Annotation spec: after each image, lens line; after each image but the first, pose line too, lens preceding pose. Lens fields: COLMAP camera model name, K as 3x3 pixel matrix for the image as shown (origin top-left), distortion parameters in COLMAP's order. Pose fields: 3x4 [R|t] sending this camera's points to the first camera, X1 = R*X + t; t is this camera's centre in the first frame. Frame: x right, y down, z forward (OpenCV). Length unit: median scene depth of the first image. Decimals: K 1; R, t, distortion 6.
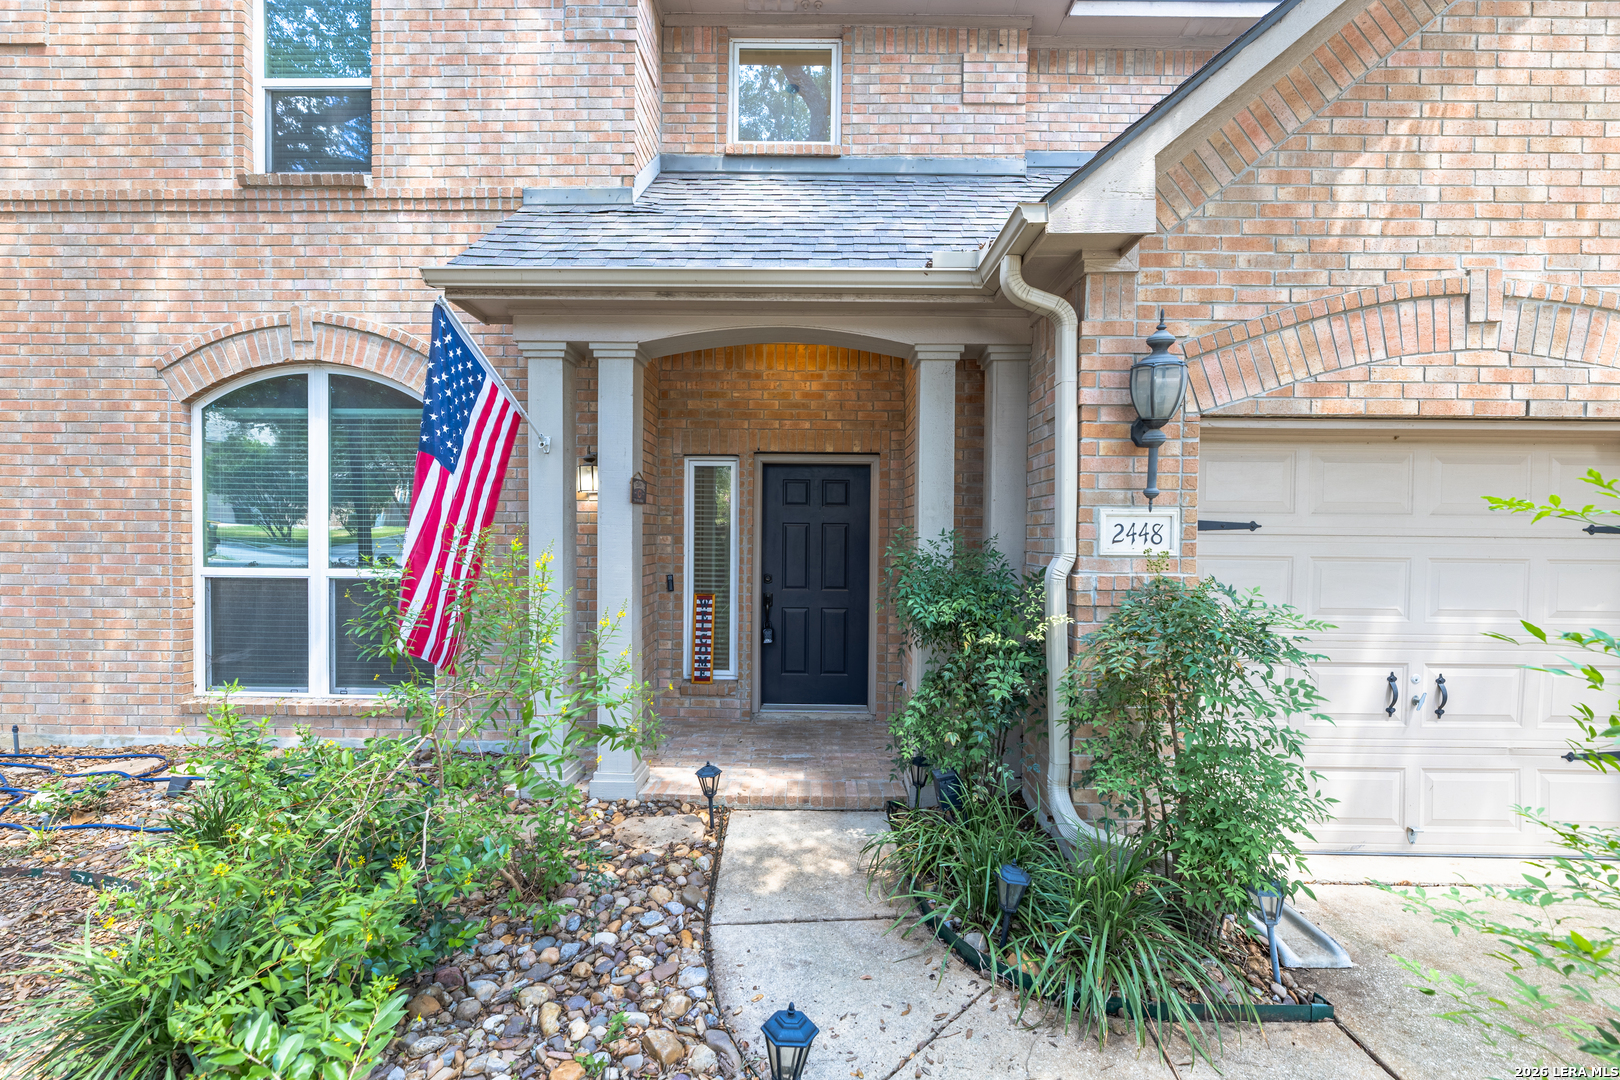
lens RADIAL K [[674.7, 0, 821.6], [0, 674.7, 550.9], [0, 0, 1]] dist [-0.006987, -0.000846]
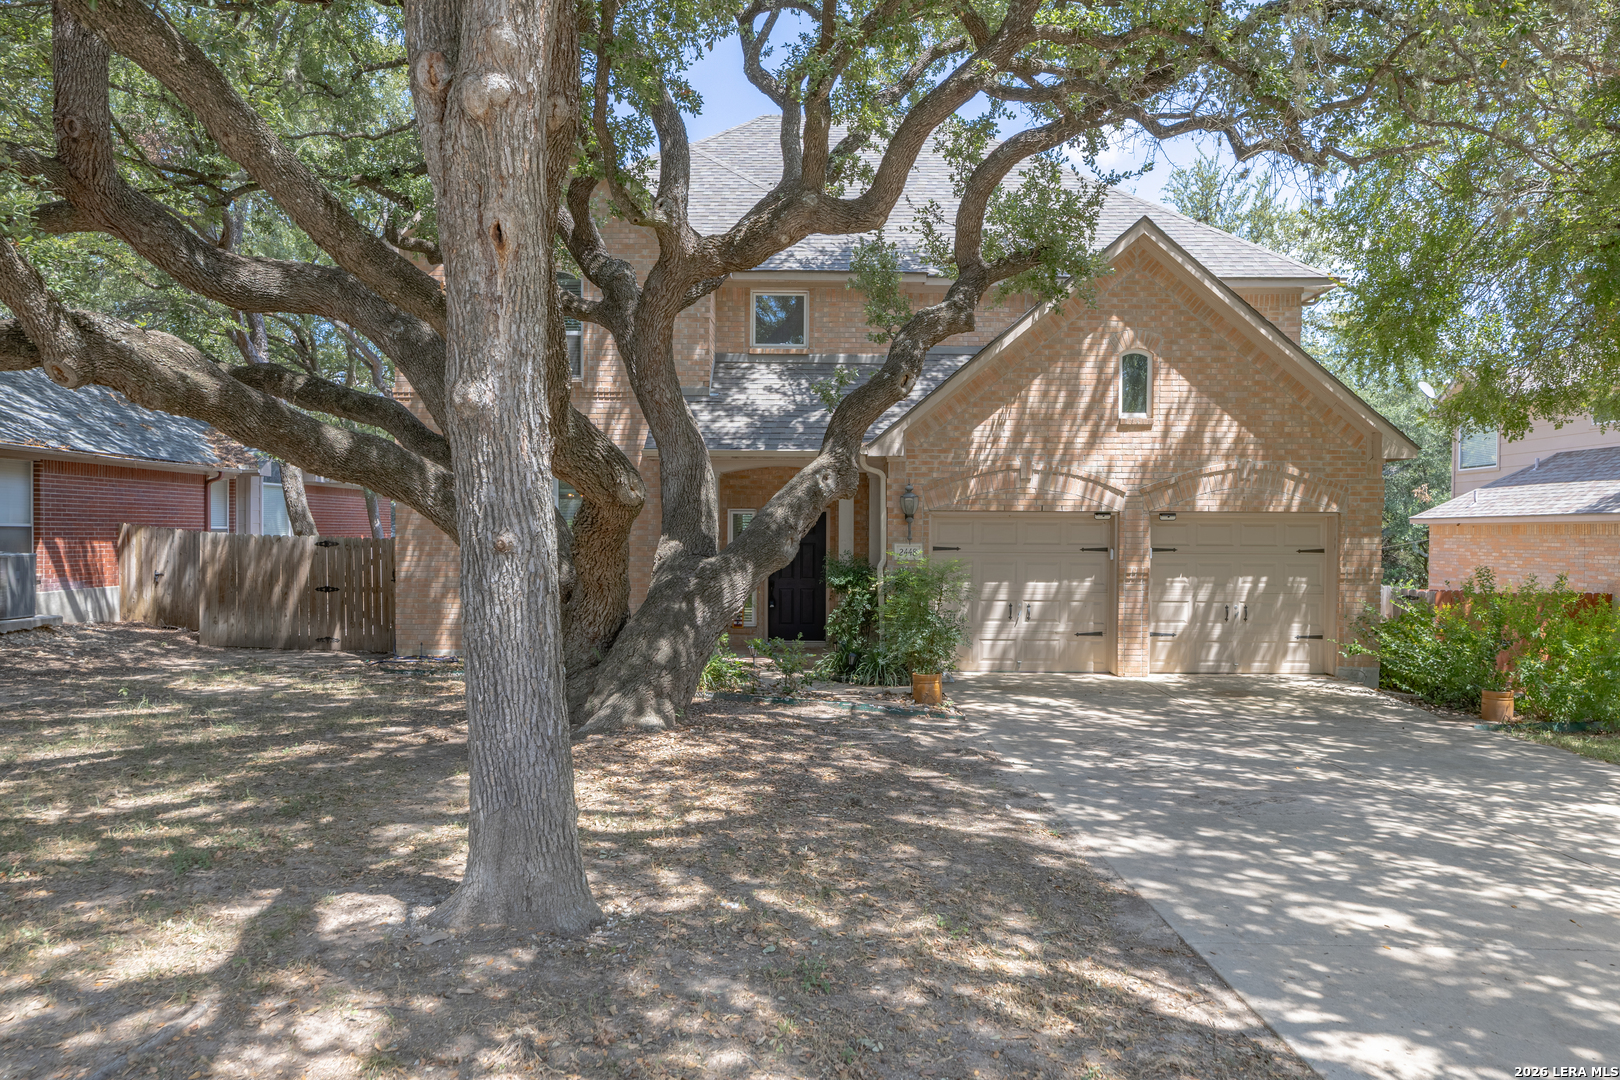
lens RADIAL K [[1106.9, 0, 810.2], [0, 1106.9, 543.7], [0, 0, 1]] dist [0.011903, 0.001505]
pose [[0.999871, -0.002463, -0.015850, 0.132277], [0.002126, 0.999772, -0.021260, 0.035928], [0.015899, 0.021223, 0.999648, -3.638815]]
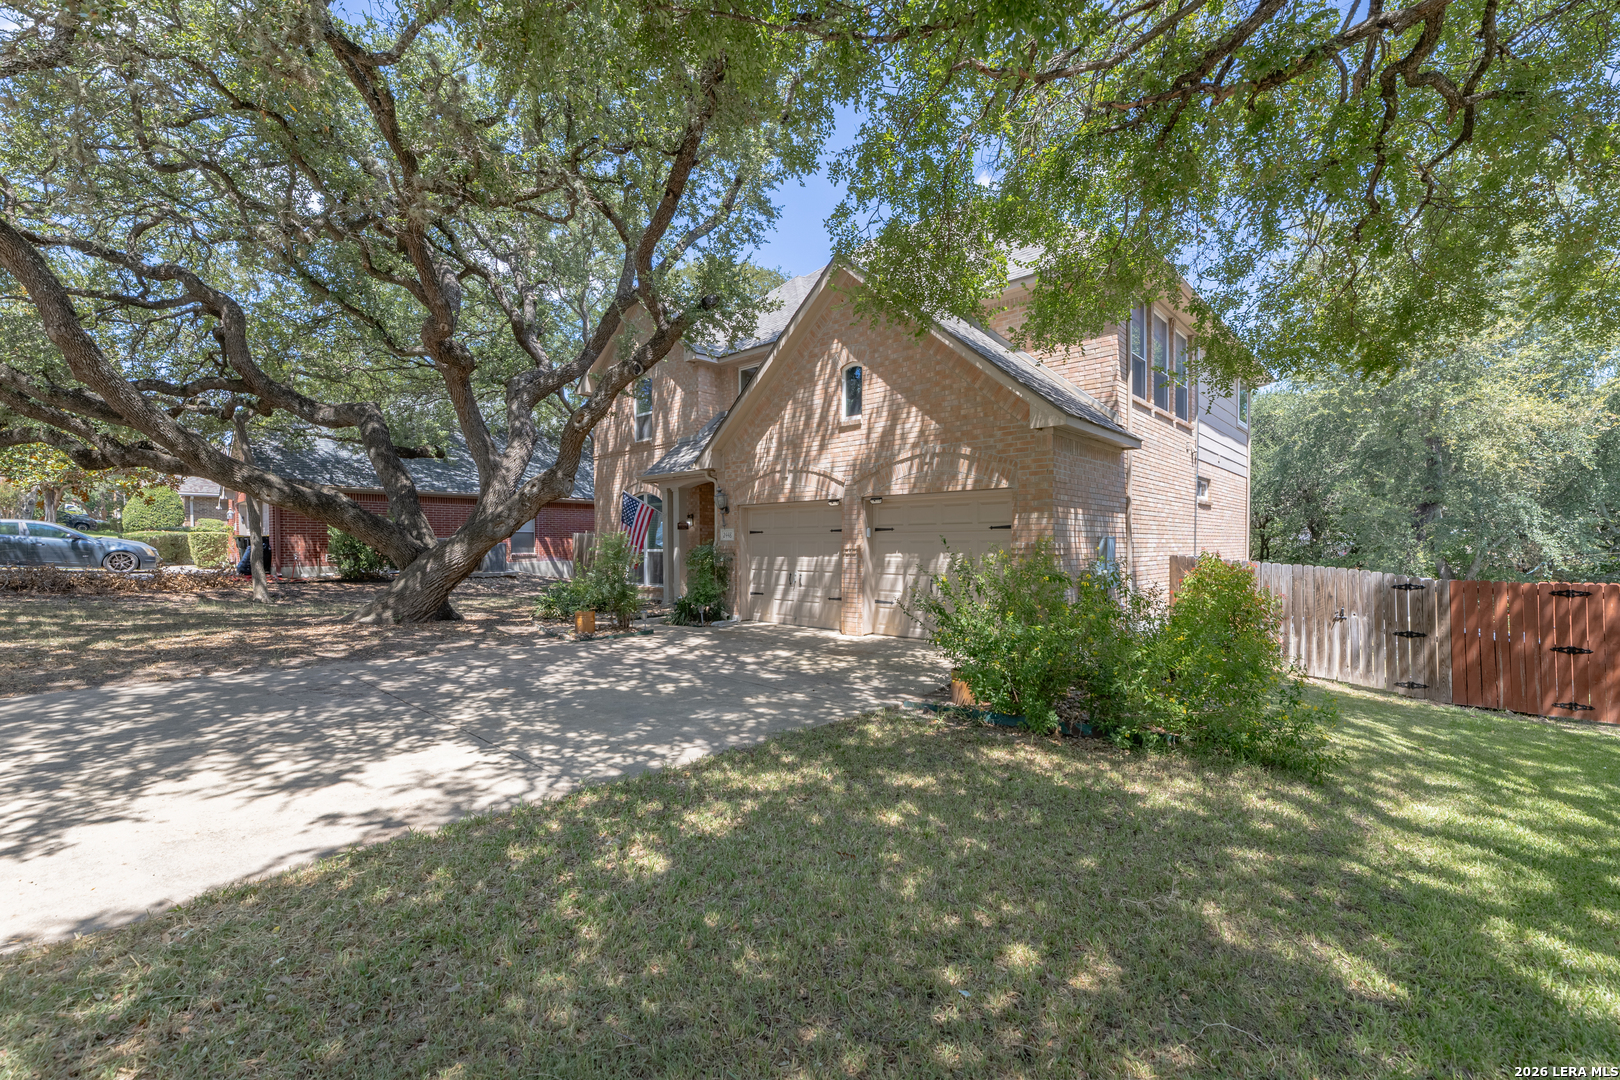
lens RADIAL K [[674.7, 0, 821.8], [0, 674.7, 537.5], [0, 0, 1]] dist [-0.006987, -0.000846]
pose [[0.733112, -0.019534, -0.679828, 3.590069], [-0.003233, 0.999476, -0.032205, 0.111824], [0.680101, 0.025807, 0.732664, -1.579203]]
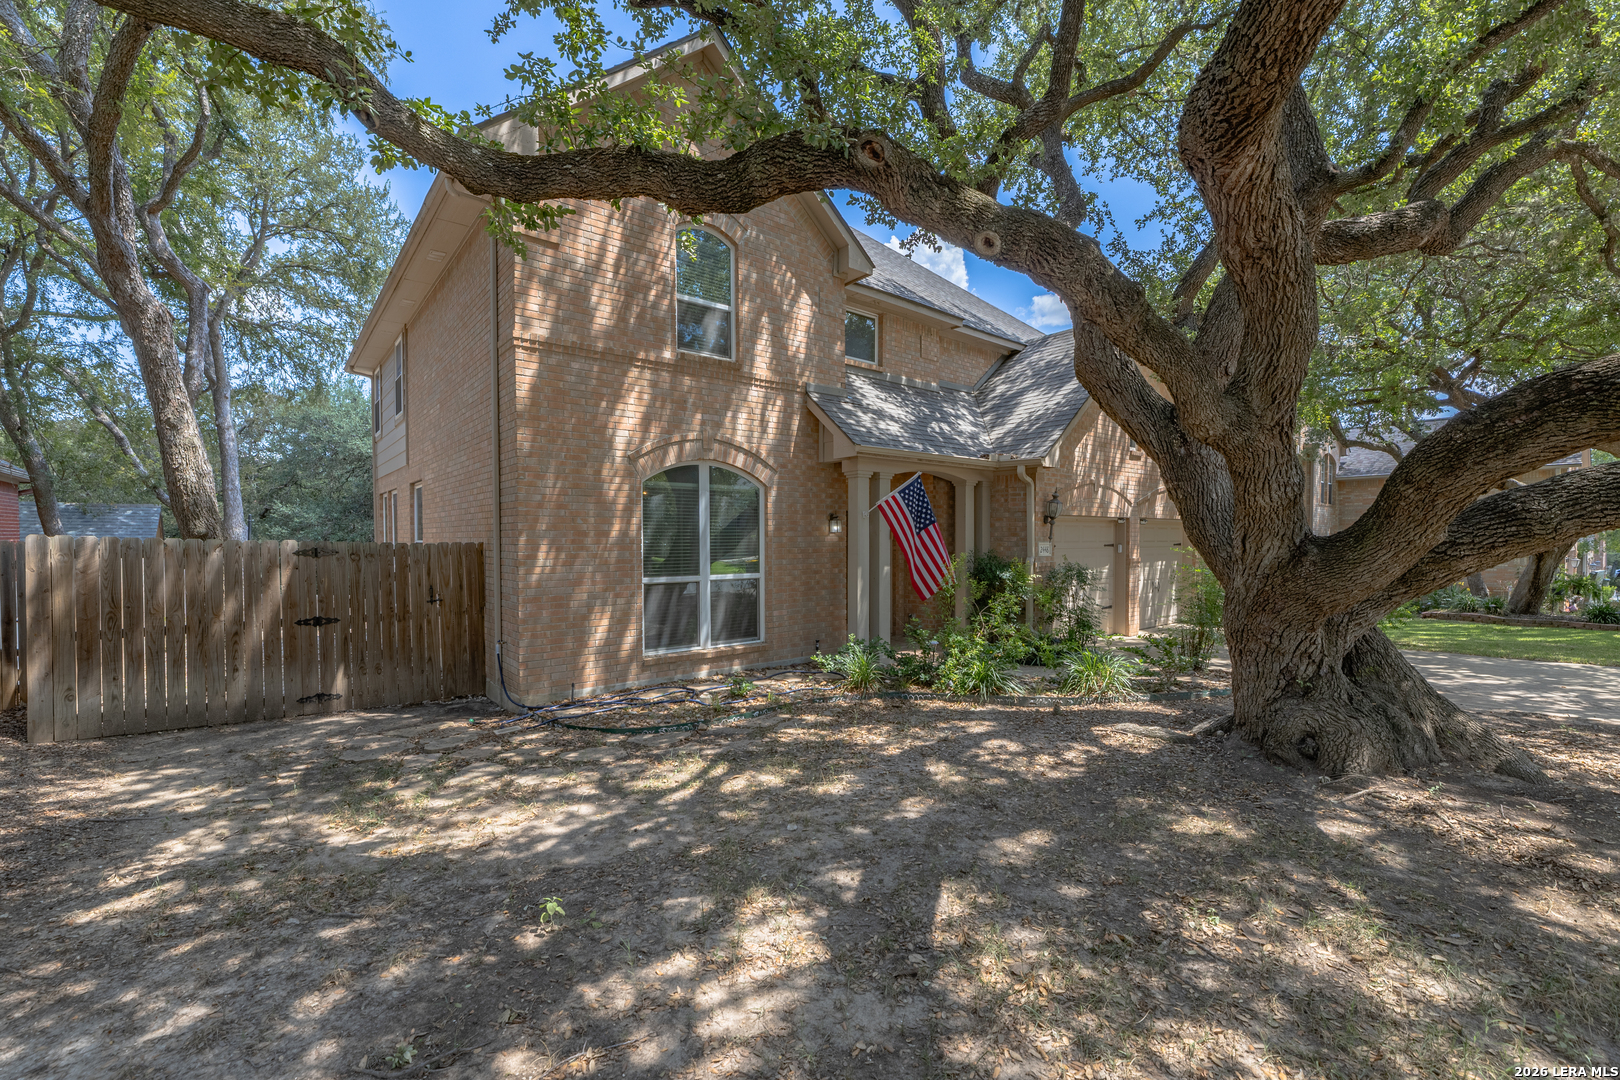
lens RADIAL K [[674.7, 0, 803.1], [0, 674.7, 546.8], [0, 0, 1]] dist [-0.006987, -0.000846]
pose [[0.772687, -0.016996, 0.634560, -2.583858], [0.028837, 0.999549, -0.008342, -0.042095], [-0.634132, 0.024744, 0.772828, -0.821819]]
